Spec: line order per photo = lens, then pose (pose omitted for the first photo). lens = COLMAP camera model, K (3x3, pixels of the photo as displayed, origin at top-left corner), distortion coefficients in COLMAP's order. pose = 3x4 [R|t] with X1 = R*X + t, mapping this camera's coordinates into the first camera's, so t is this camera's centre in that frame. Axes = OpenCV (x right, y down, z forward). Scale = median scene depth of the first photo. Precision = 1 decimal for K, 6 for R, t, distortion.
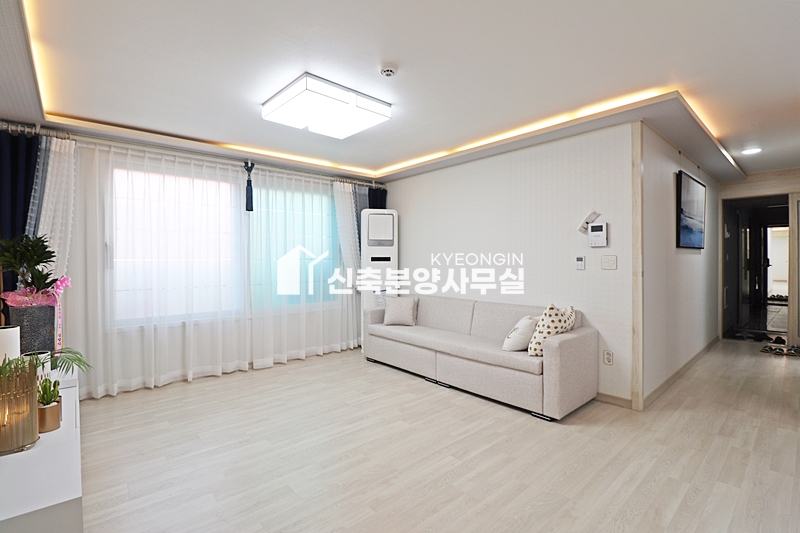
lens RADIAL K [[370.3, 0, 398.1], [0, 370.3, 262.1], [0, 0, 1]] dist [-0.004168, -0.001569]
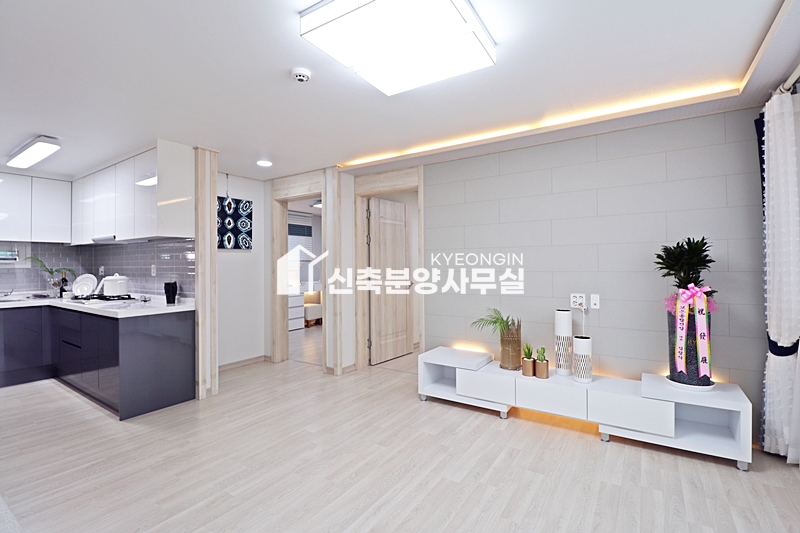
lens RADIAL K [[370.3, 0, 398.1], [0, 370.3, 262.1], [0, 0, 1]] dist [-0.004168, -0.001569]
pose [[-0.966138, 0.013270, -0.257684, -0.011739], [0.013035, 0.999912, 0.002621, -0.018498], [0.257696, -0.000827, -0.966226, 1.303651]]
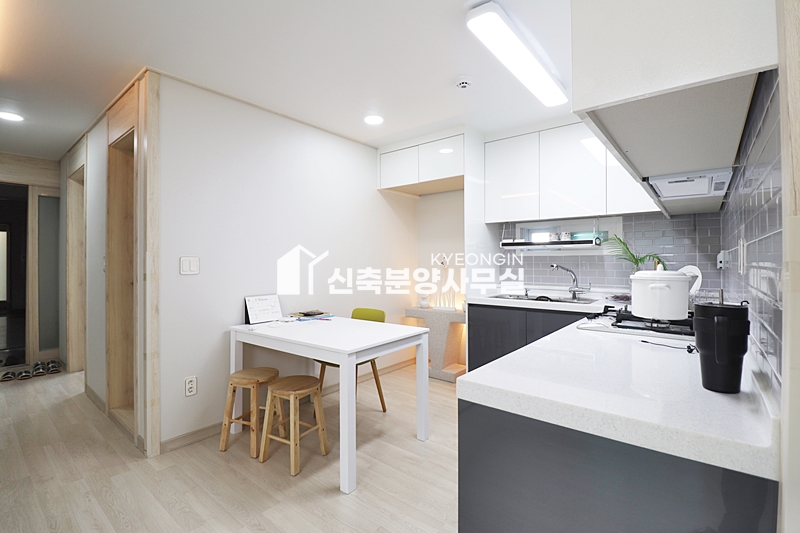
lens RADIAL K [[370.3, 0, 398.1], [0, 370.3, 262.1], [0, 0, 1]] dist [-0.004168, -0.001569]
pose [[-0.150644, 0.004317, 0.988579, 0.125509], [0.010344, 0.999943, -0.002790, 0.003101], [-0.988534, 0.009806, -0.150680, 0.375784]]
